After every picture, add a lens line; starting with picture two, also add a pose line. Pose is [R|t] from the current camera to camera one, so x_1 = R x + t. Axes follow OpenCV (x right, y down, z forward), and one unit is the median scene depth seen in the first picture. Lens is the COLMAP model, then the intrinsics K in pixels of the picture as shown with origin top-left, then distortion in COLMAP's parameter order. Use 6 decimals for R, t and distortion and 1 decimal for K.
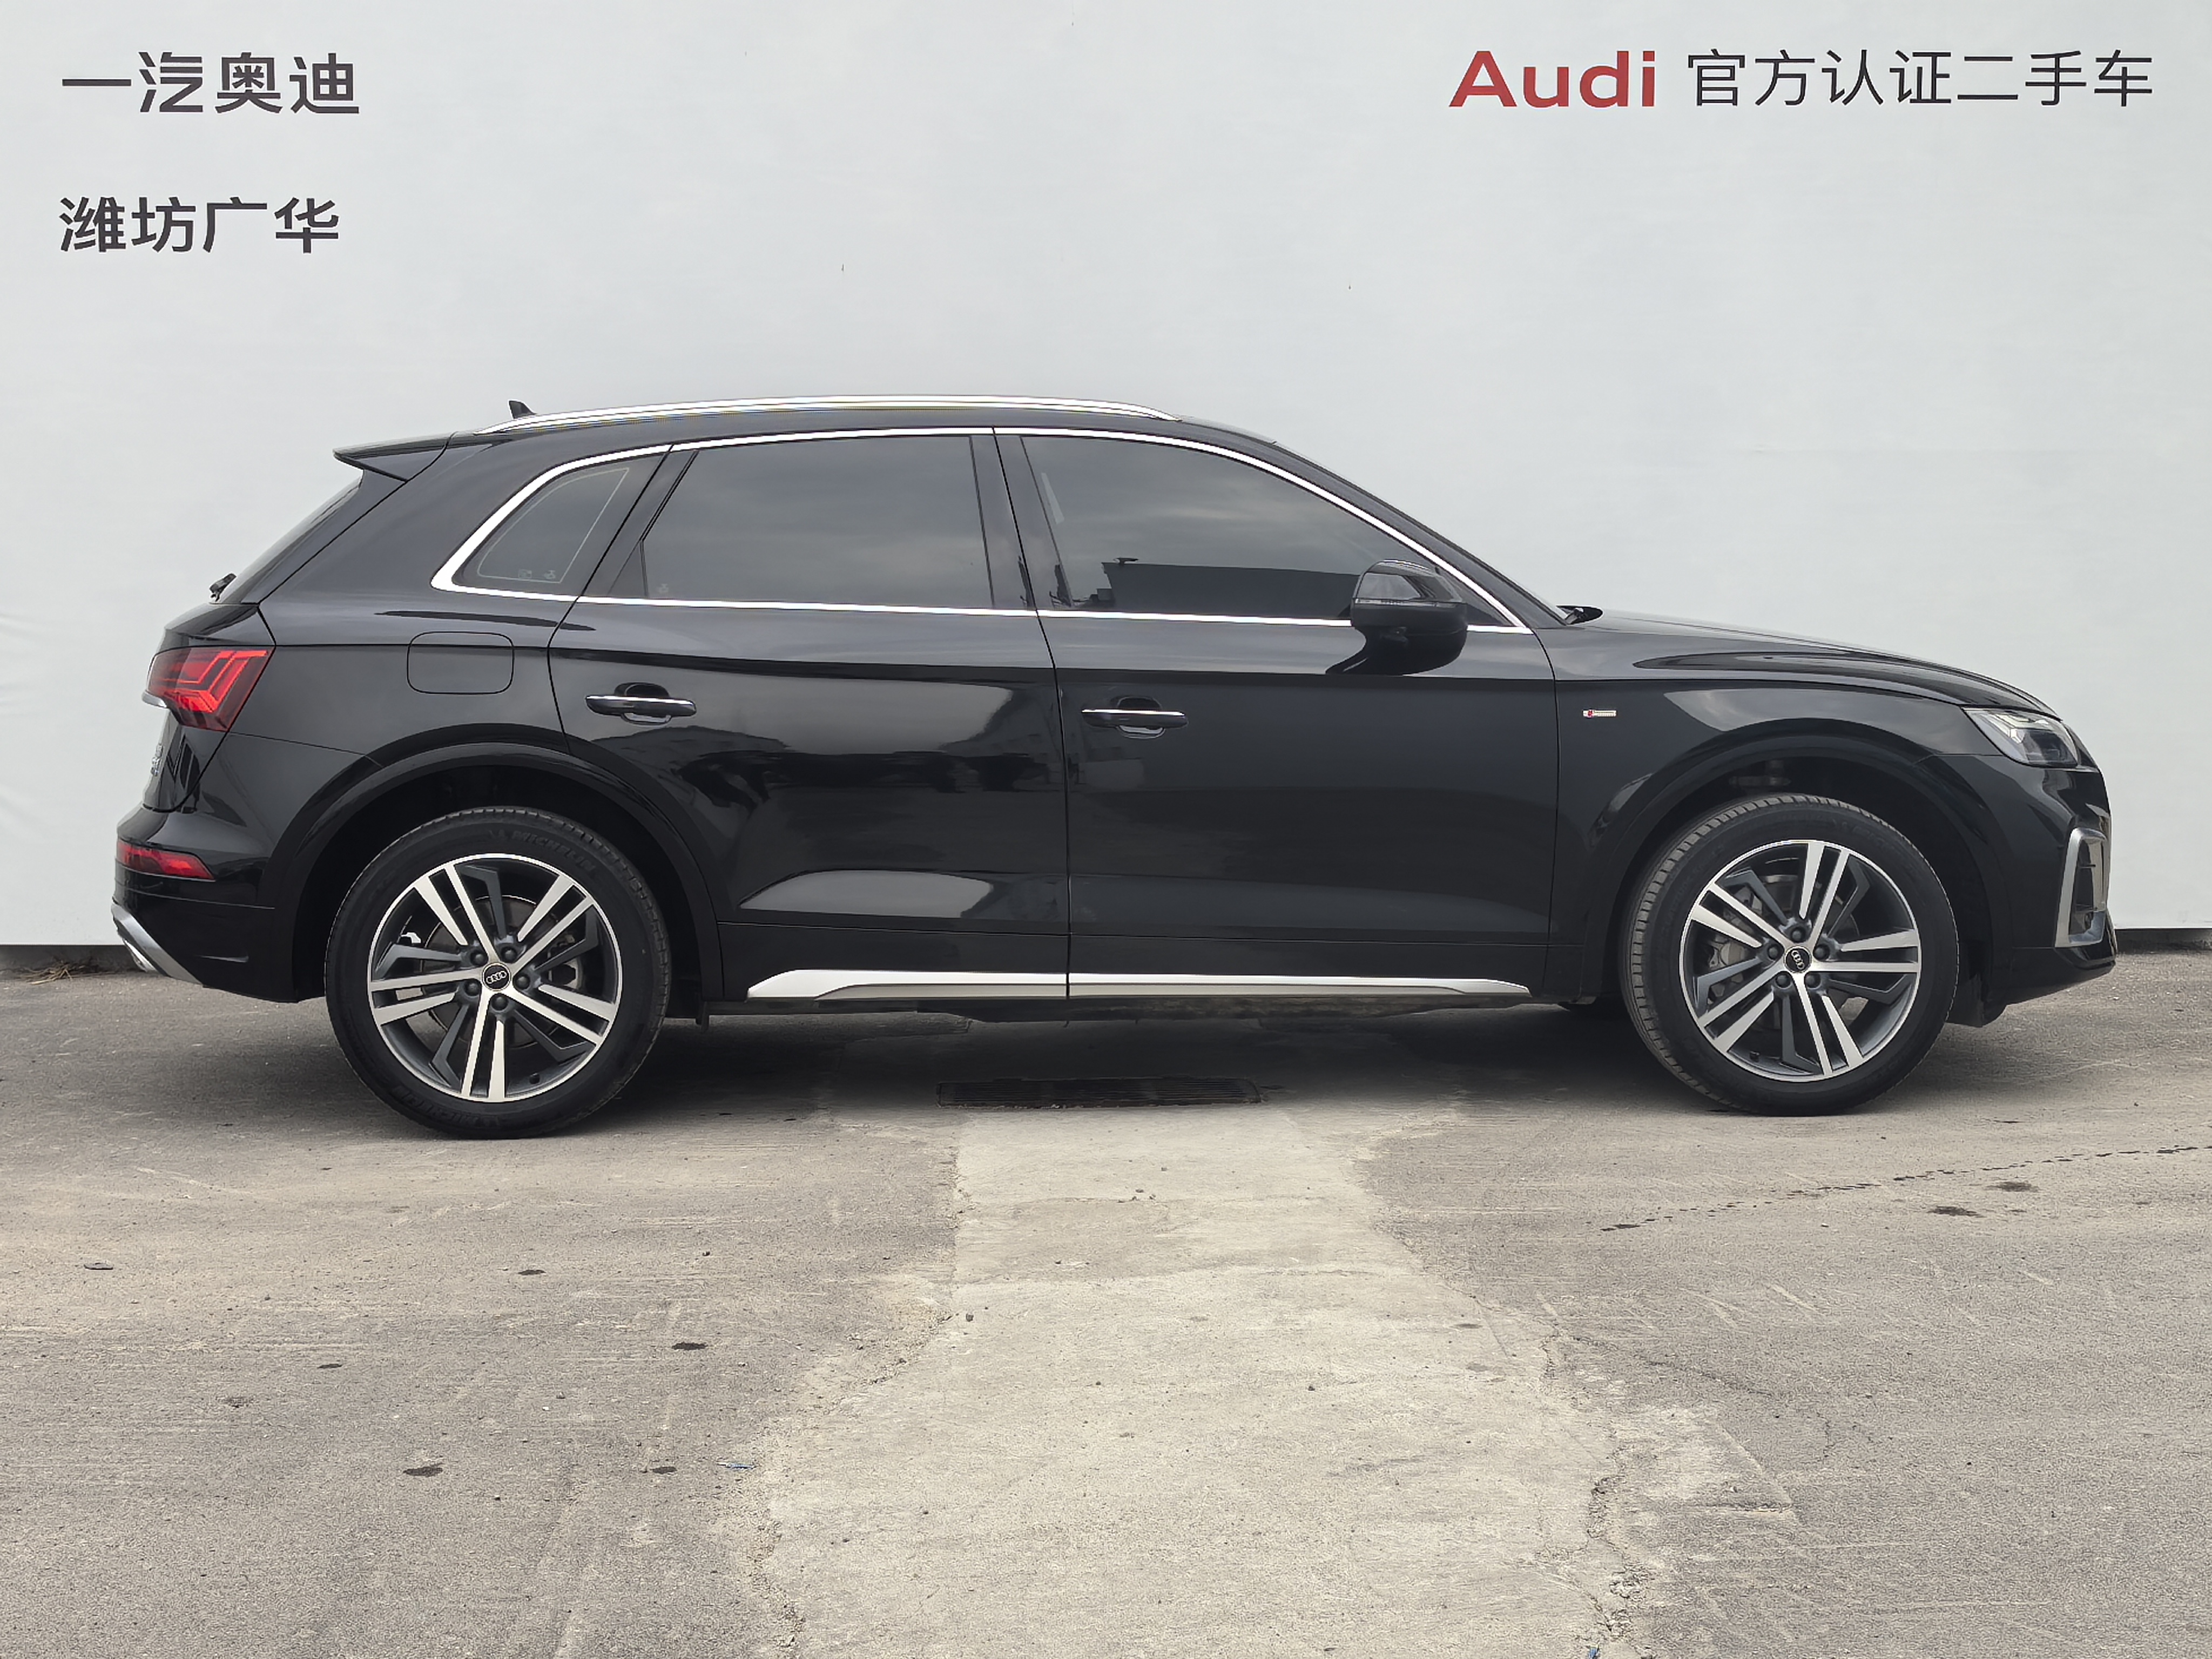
lens RADIAL K [[3249.0, 0, 1109.3], [0, 3249.0, 851.3], [0, 0, 1]] dist [0.023479, 0.000000]
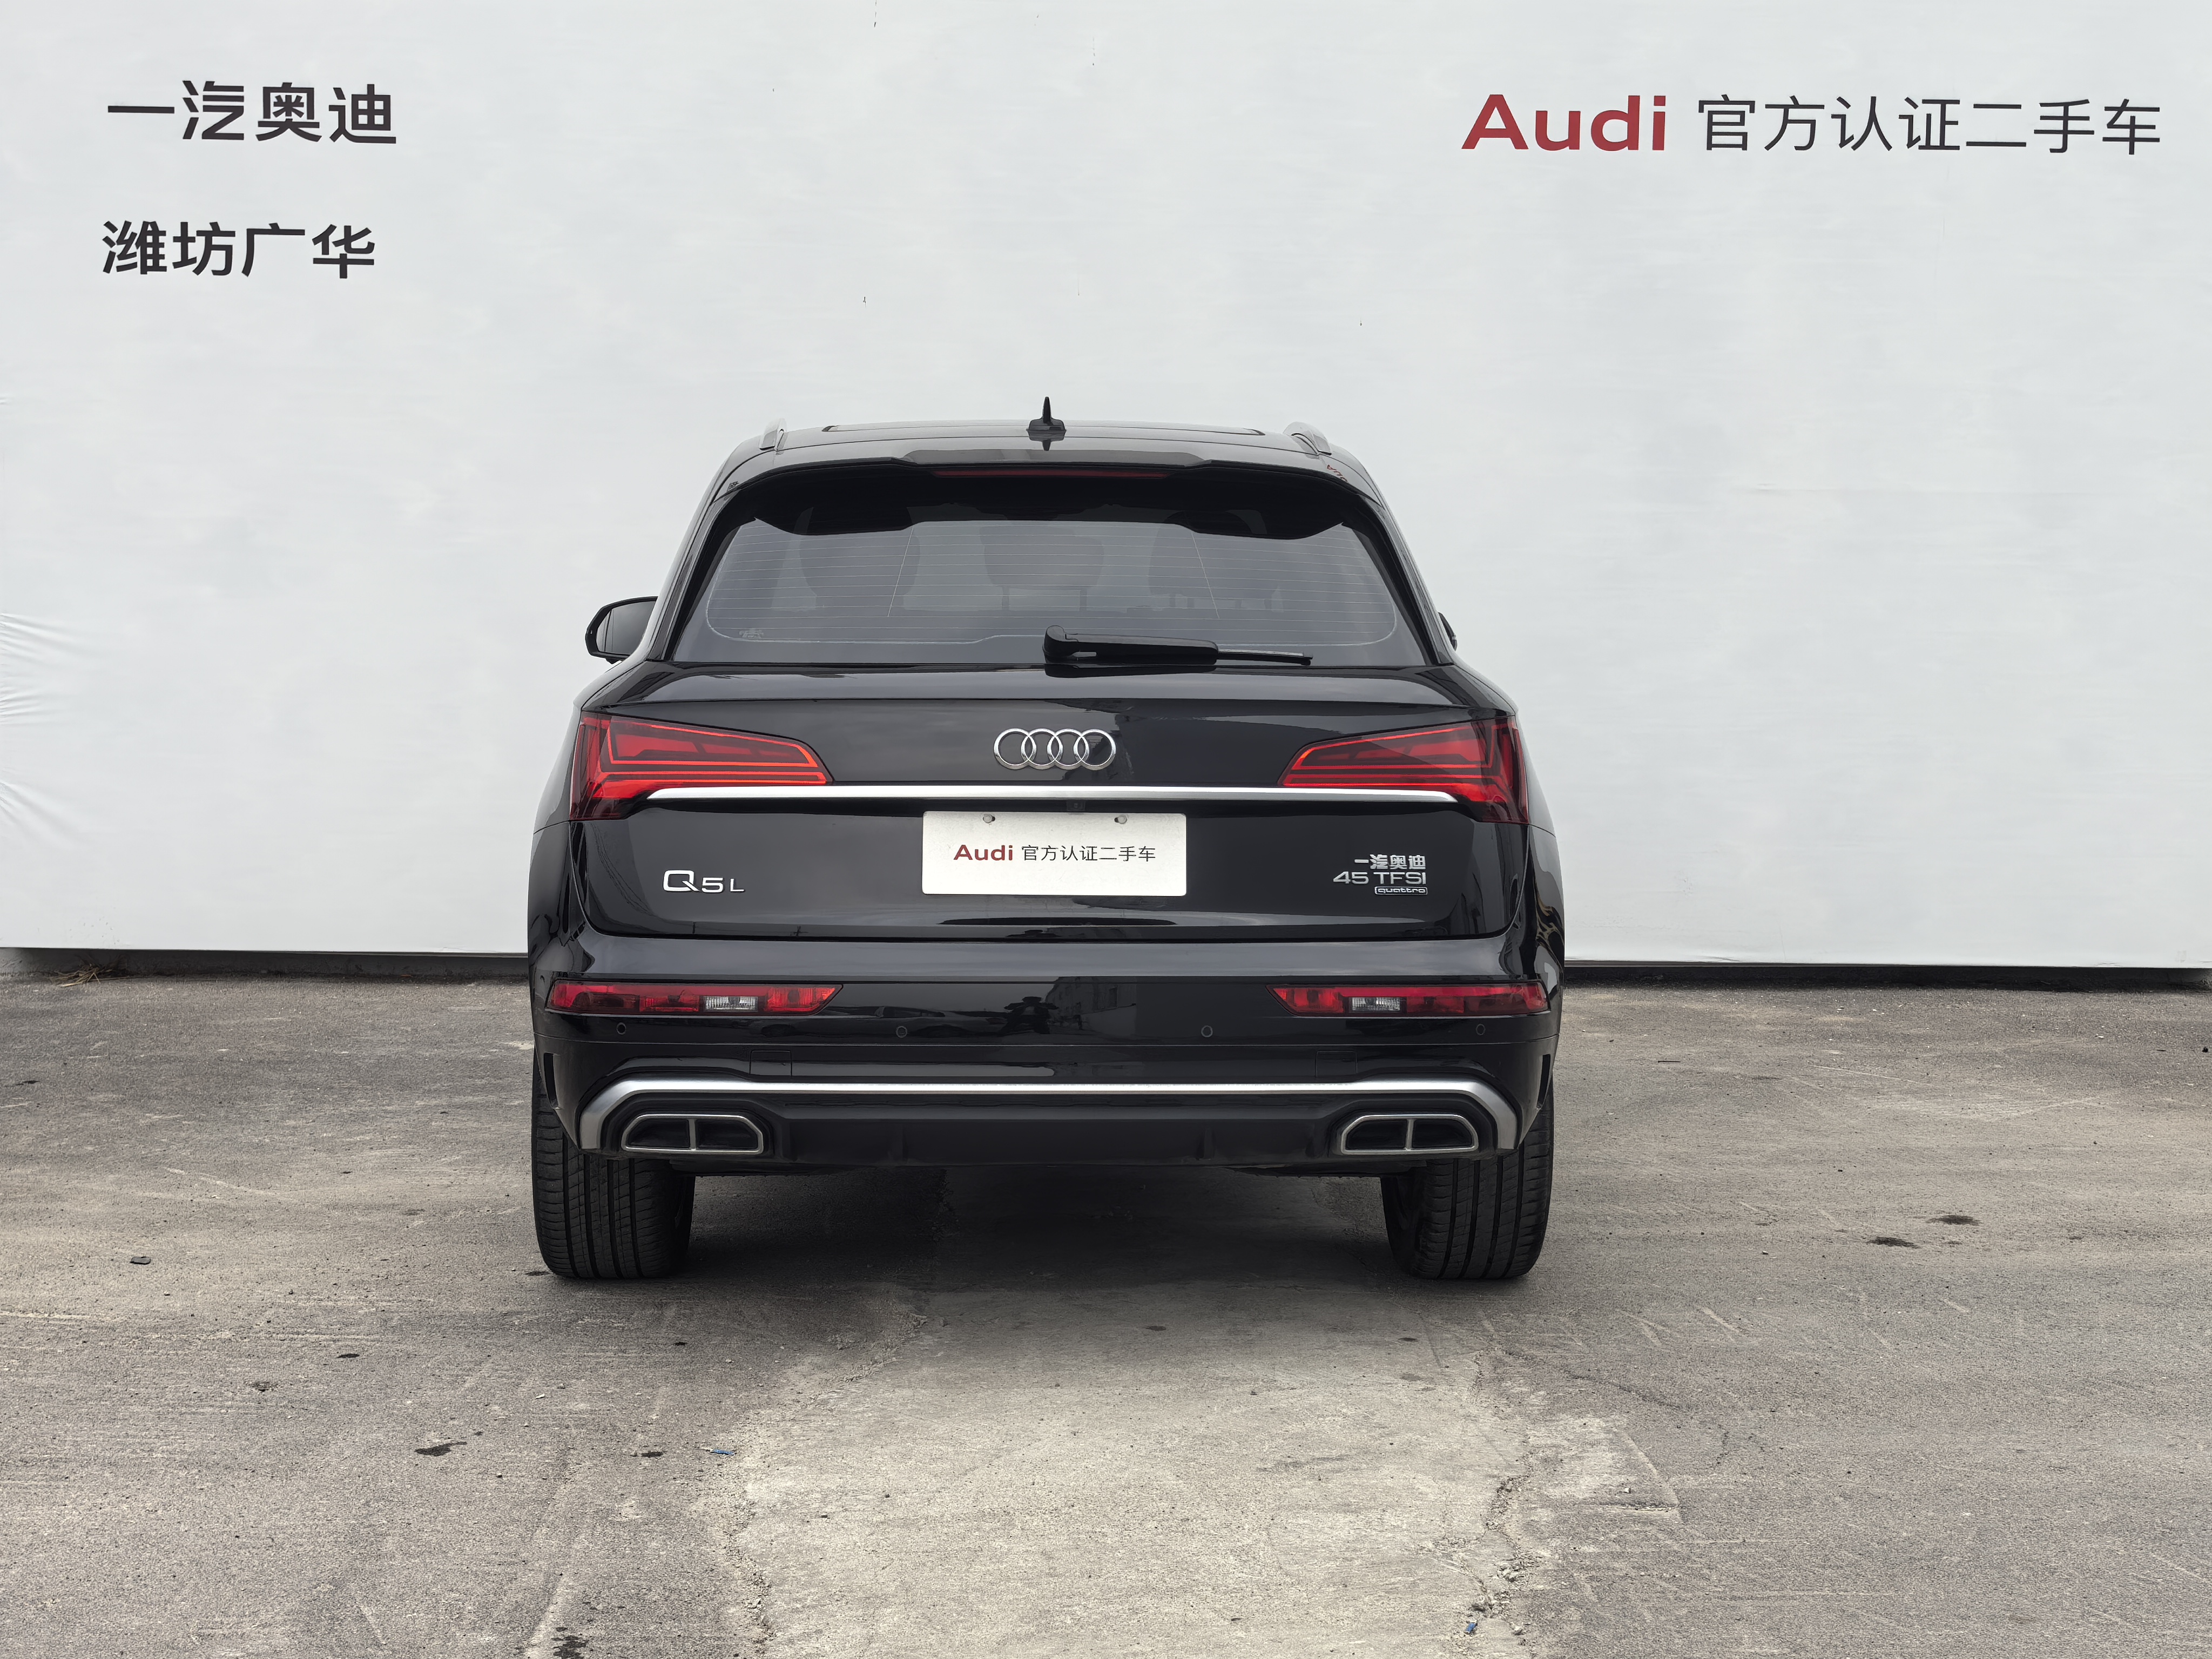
lens RADIAL K [[3485.9, 0, 1107.3], [0, 3485.9, 812.6], [0, 0, 1]] dist [0.045785, 0.000000]
pose [[0.999644, 0.016315, -0.021088, 0.032830], [-0.016513, 0.999821, -0.009258, -0.015046], [0.020933, 0.009603, 0.999735, -0.152309]]
